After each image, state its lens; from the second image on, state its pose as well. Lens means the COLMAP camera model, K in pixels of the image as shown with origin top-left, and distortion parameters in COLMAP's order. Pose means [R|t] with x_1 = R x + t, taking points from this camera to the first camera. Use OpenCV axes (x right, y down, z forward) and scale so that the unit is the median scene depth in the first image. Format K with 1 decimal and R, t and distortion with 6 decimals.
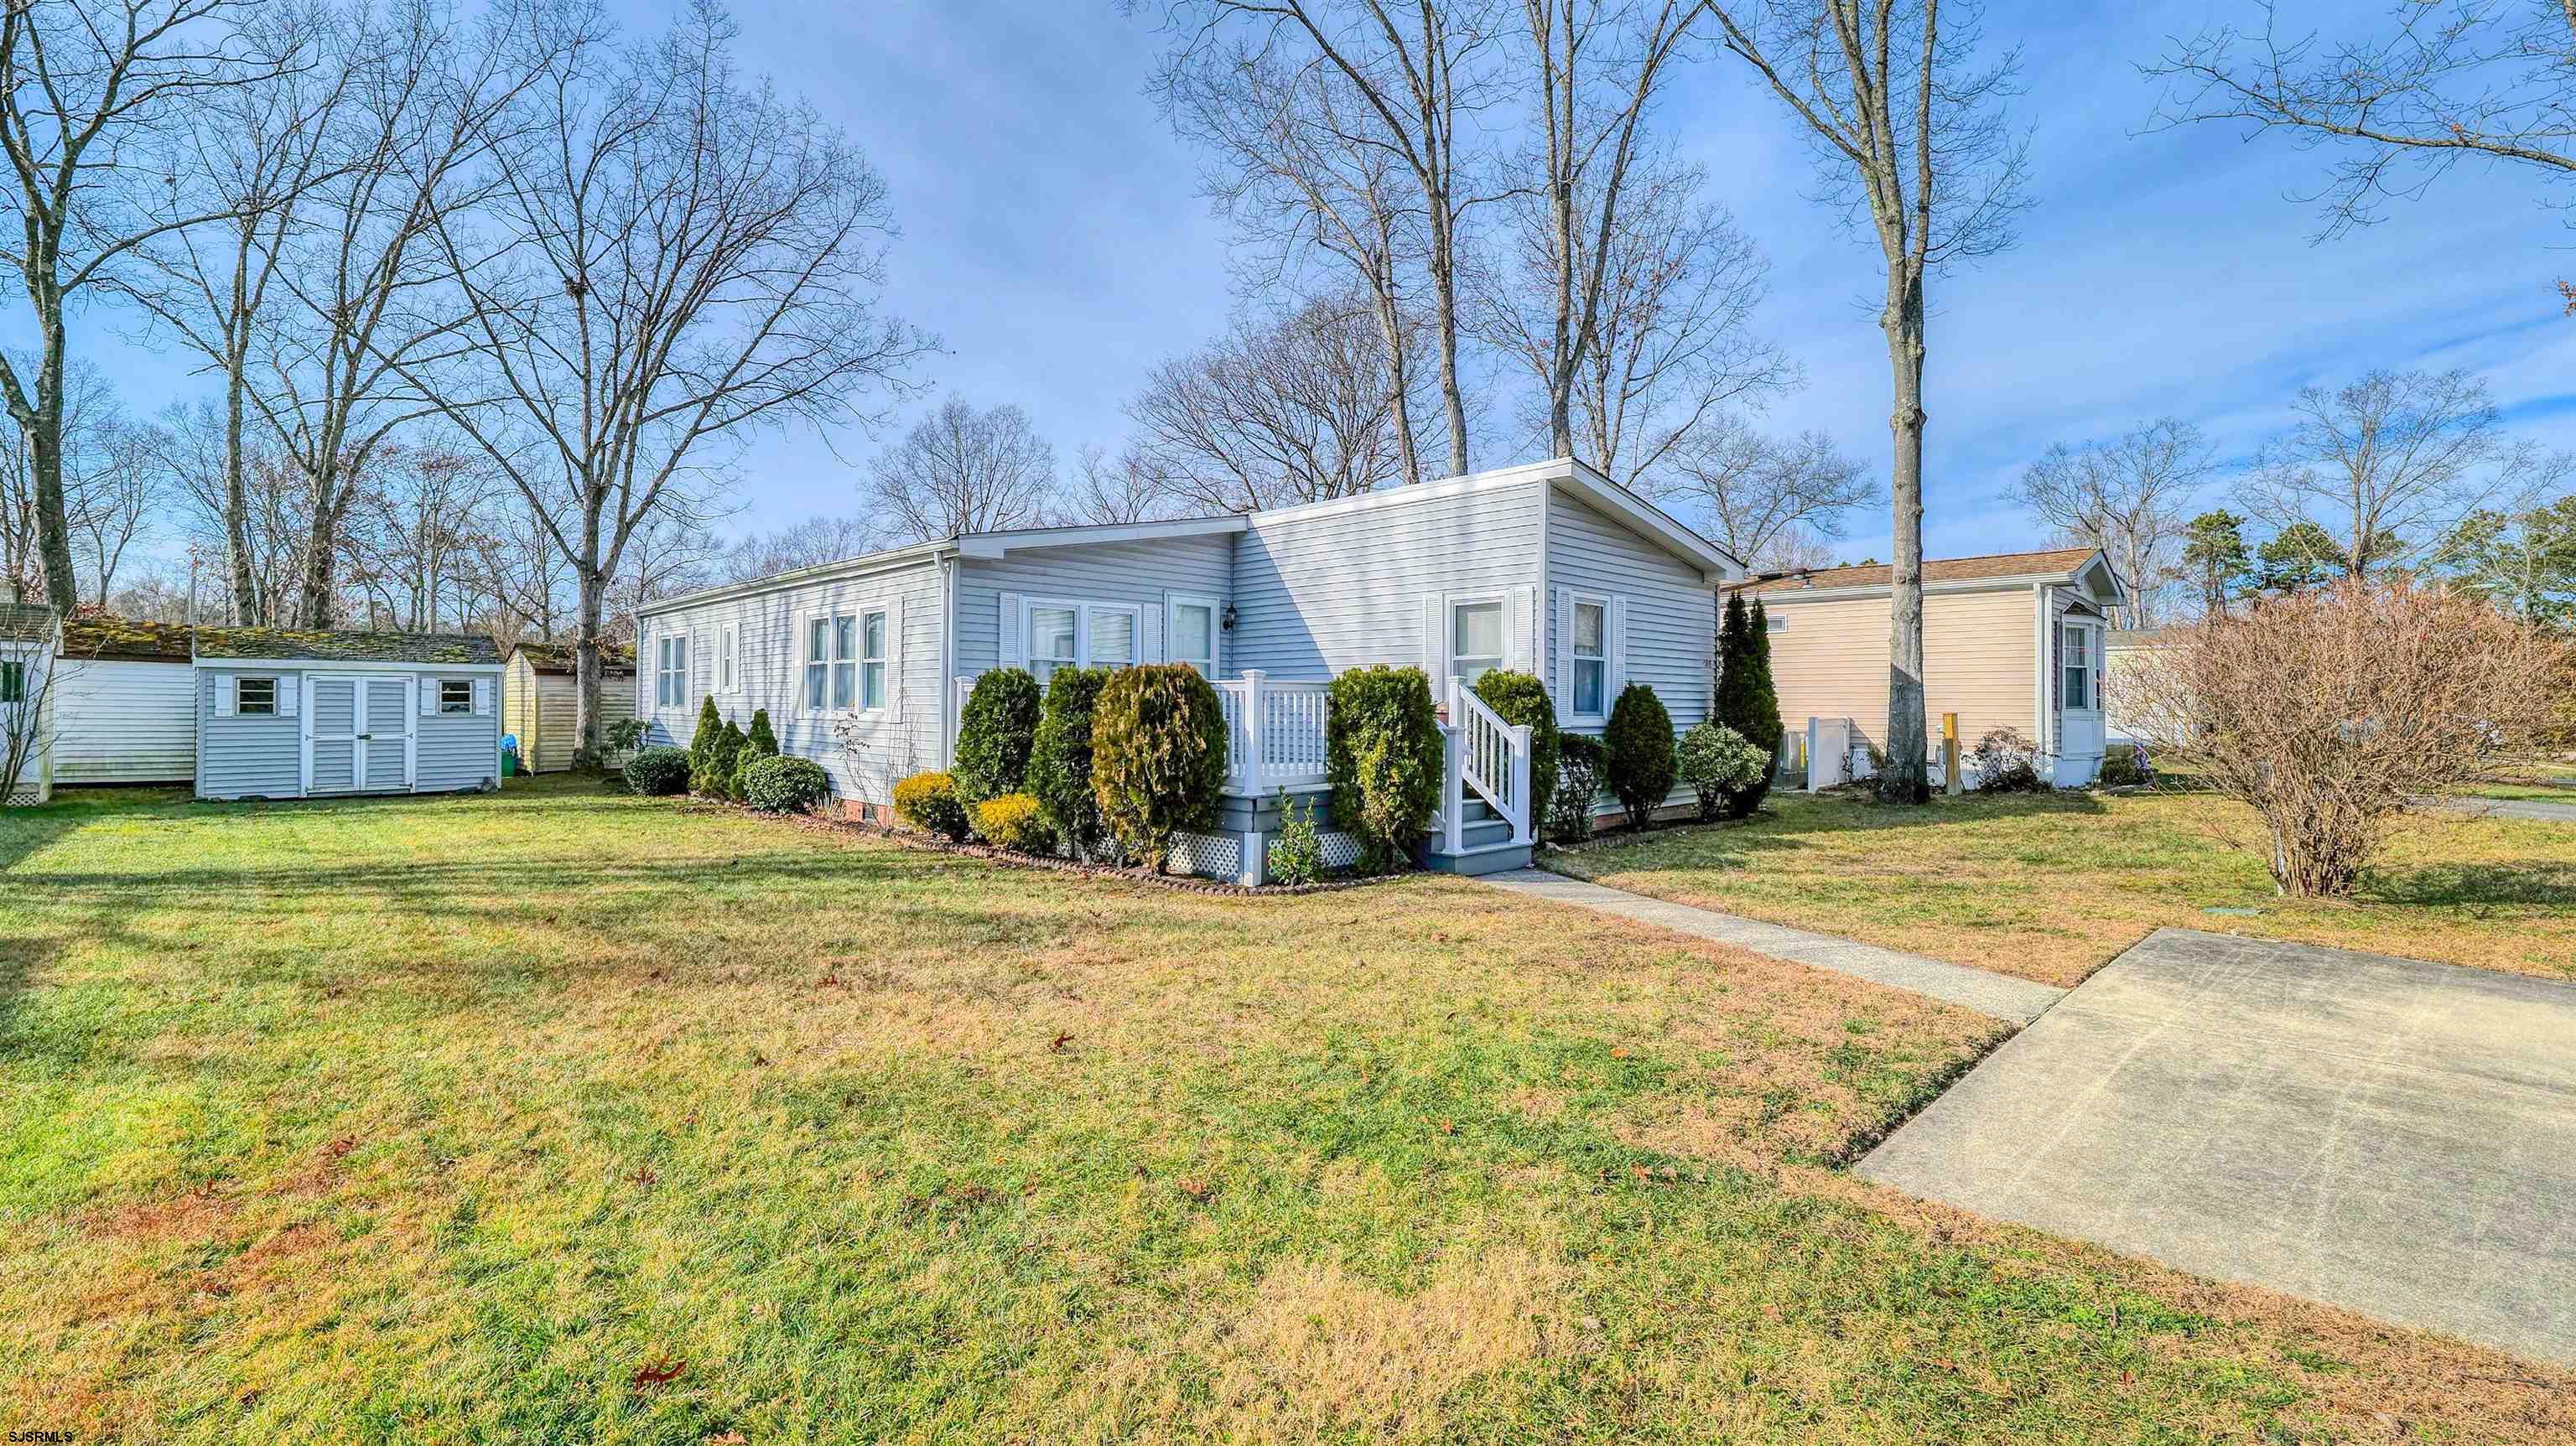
lens RADIAL K [[1100.8, 0, 1282.2], [0, 1100.8, 692.5], [0, 0, 1]] dist [-0.010599, 0.000253]
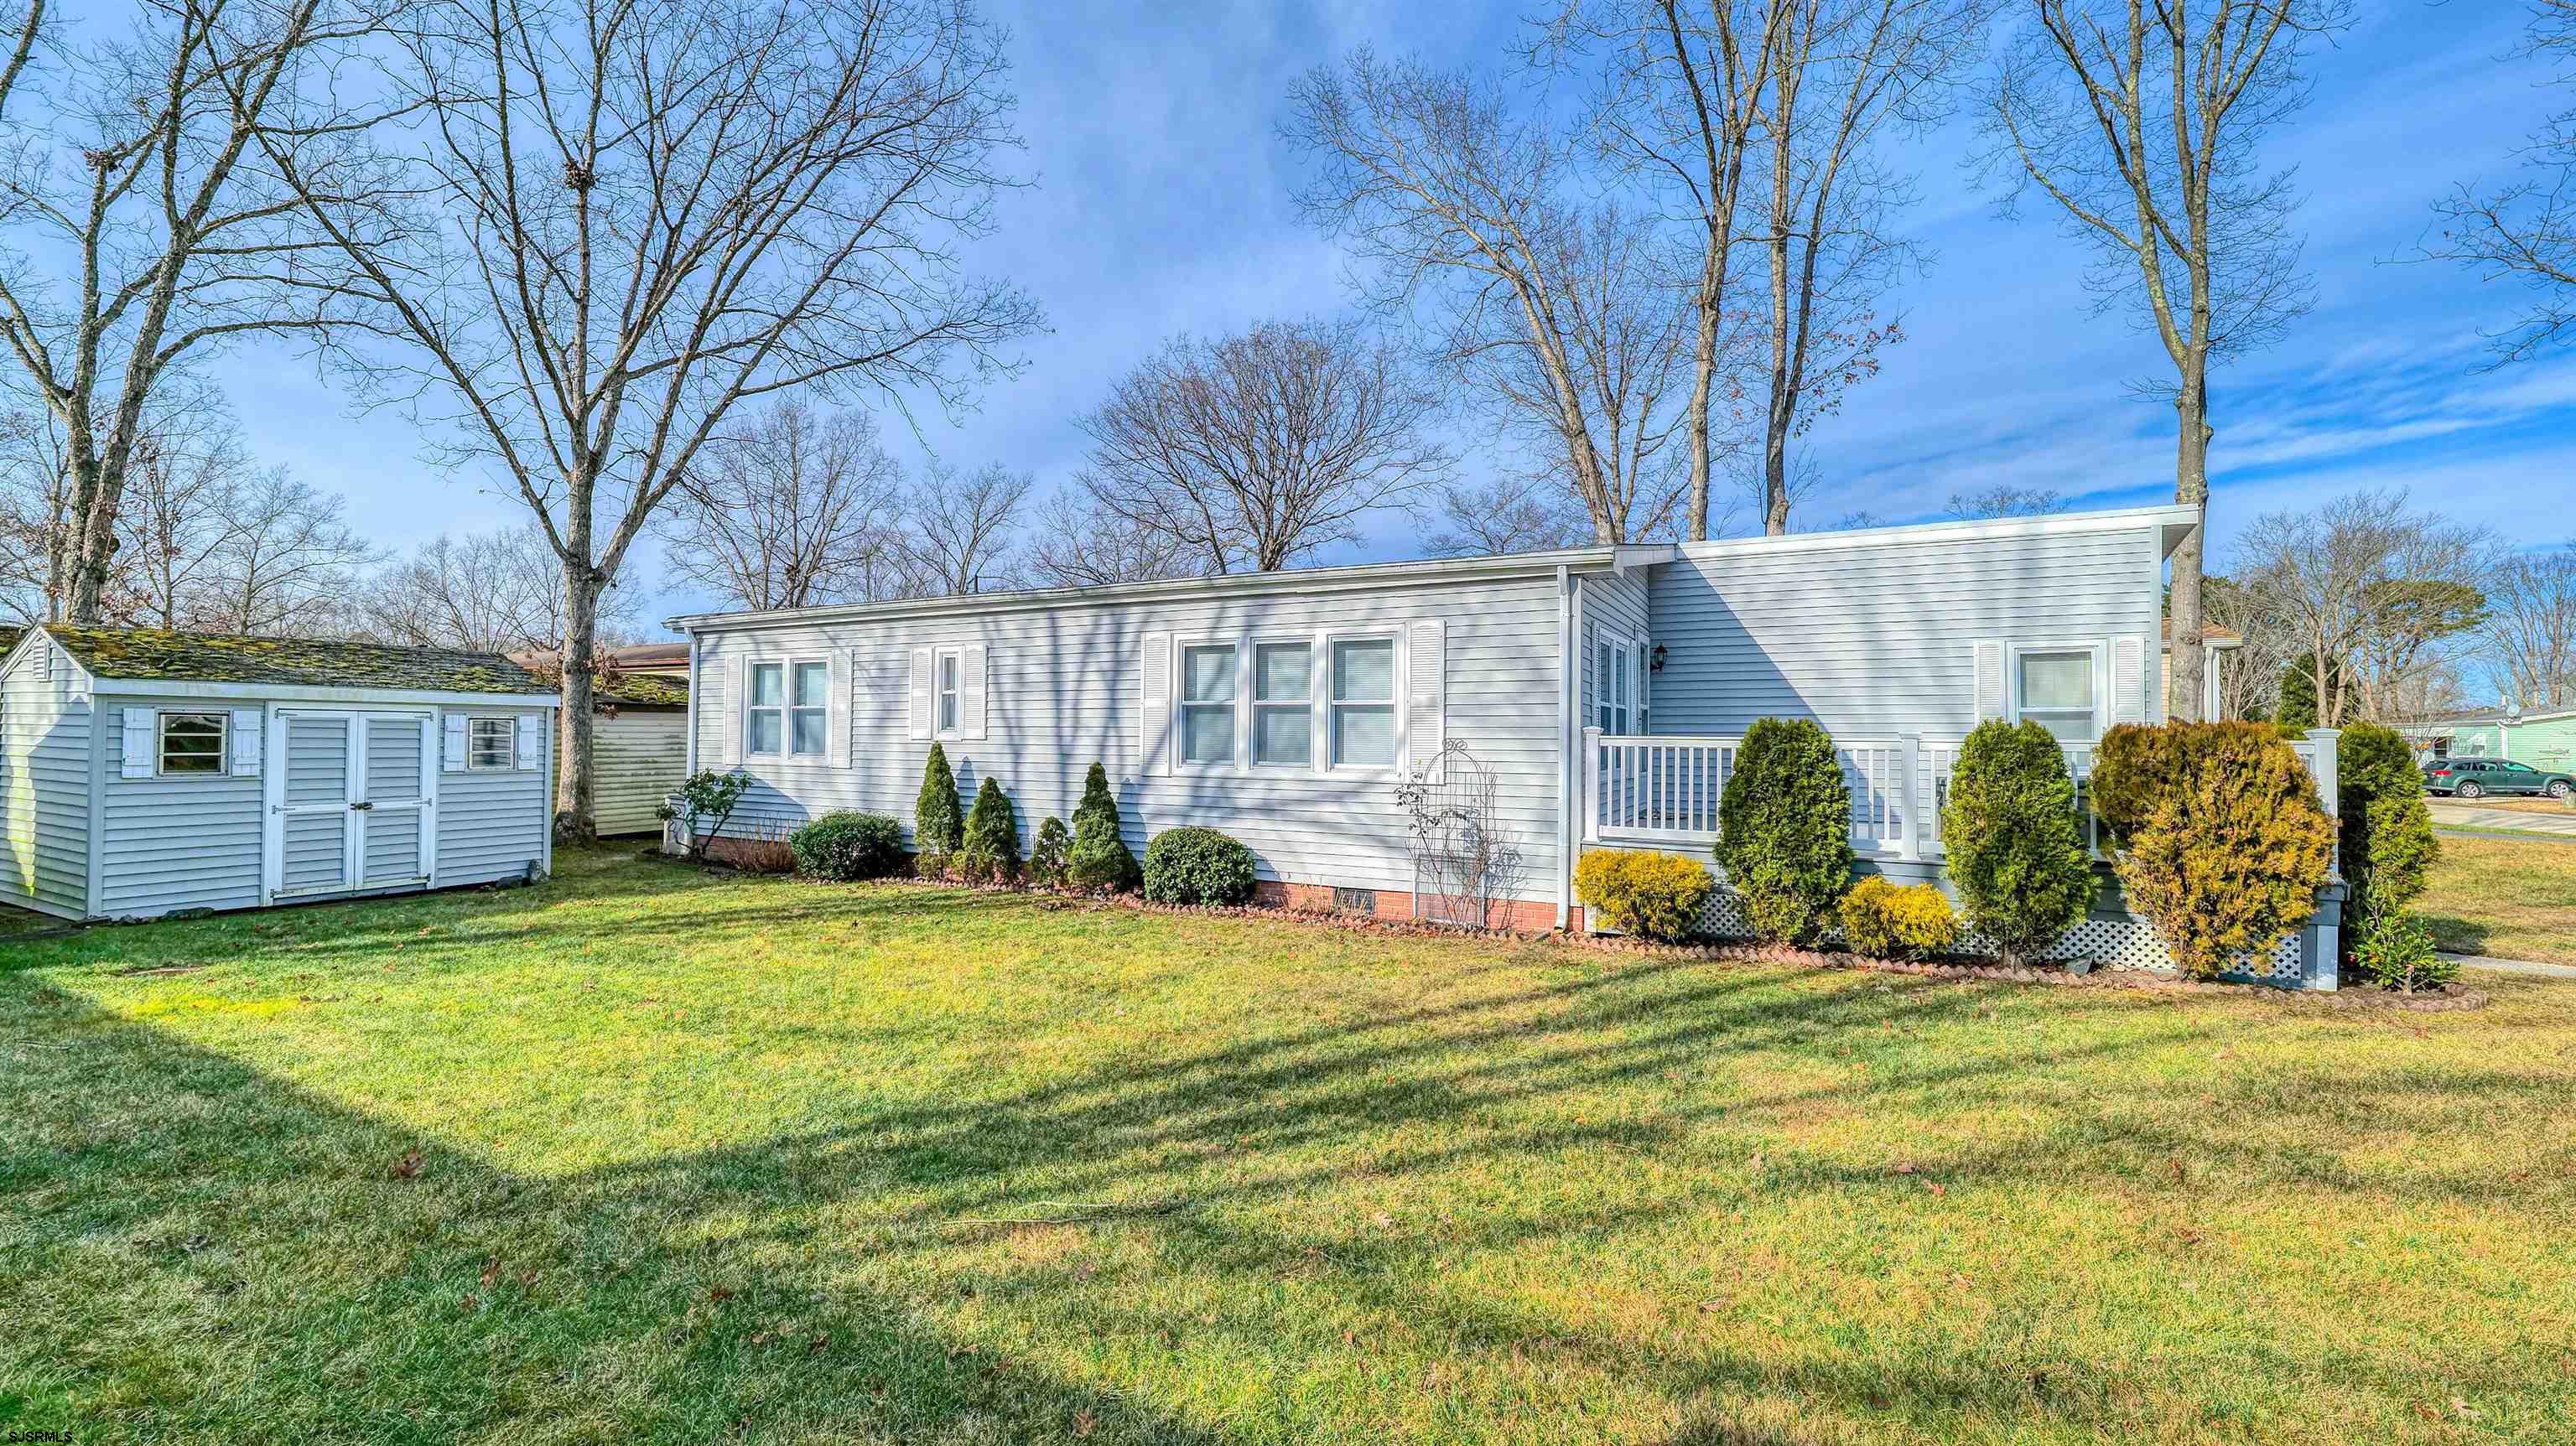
lens RADIAL K [[1043.0, 0, 1277.2], [0, 1043.0, 718.6], [0, 0, 1]] dist [-0.012026, 0.000136]
pose [[0.949440, 0.008765, 0.313826, -0.521983], [-0.005990, 0.999934, -0.009804, -0.007968], [-0.313891, 0.007428, 0.949430, 0.256697]]
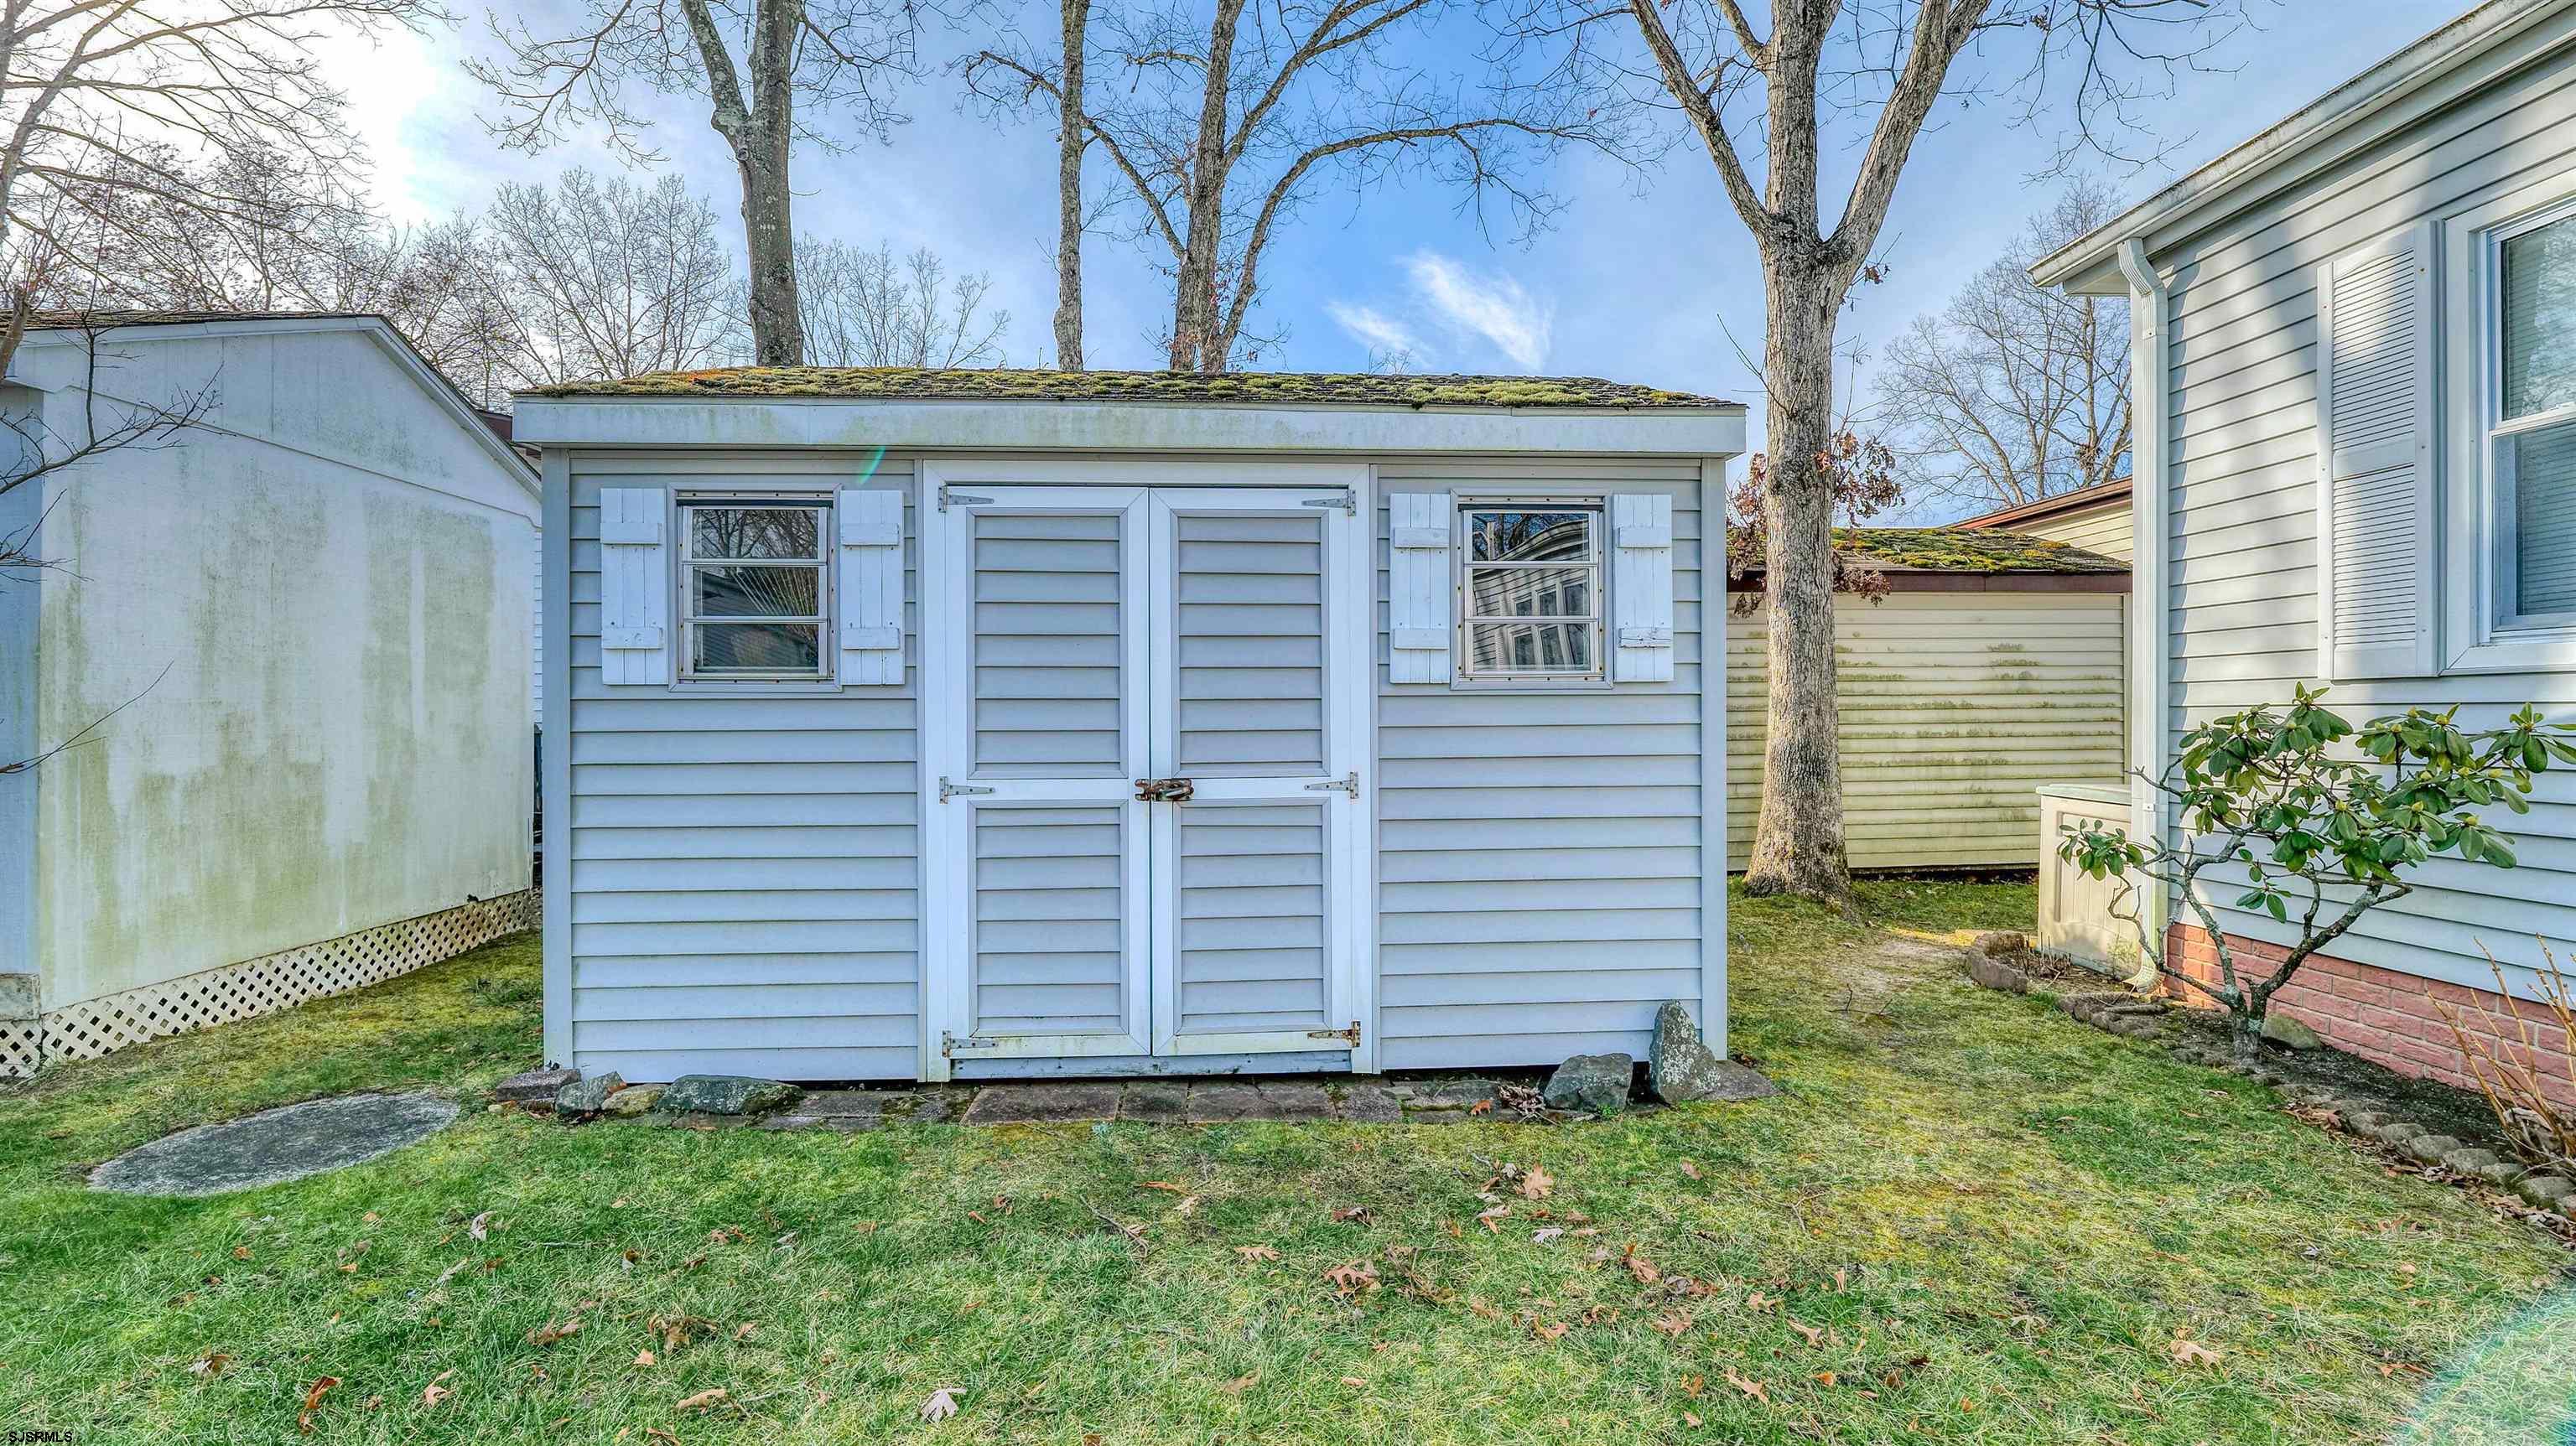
lens RADIAL K [[1043.0, 0, 1277.2], [0, 1043.0, 718.6], [0, 0, 1]] dist [-0.012026, 0.000136]
pose [[0.742697, -0.006280, -0.669598, -0.698215], [0.010384, 0.999944, 0.002139, 0.027503], [0.669547, -0.008542, 0.742721, 0.873909]]
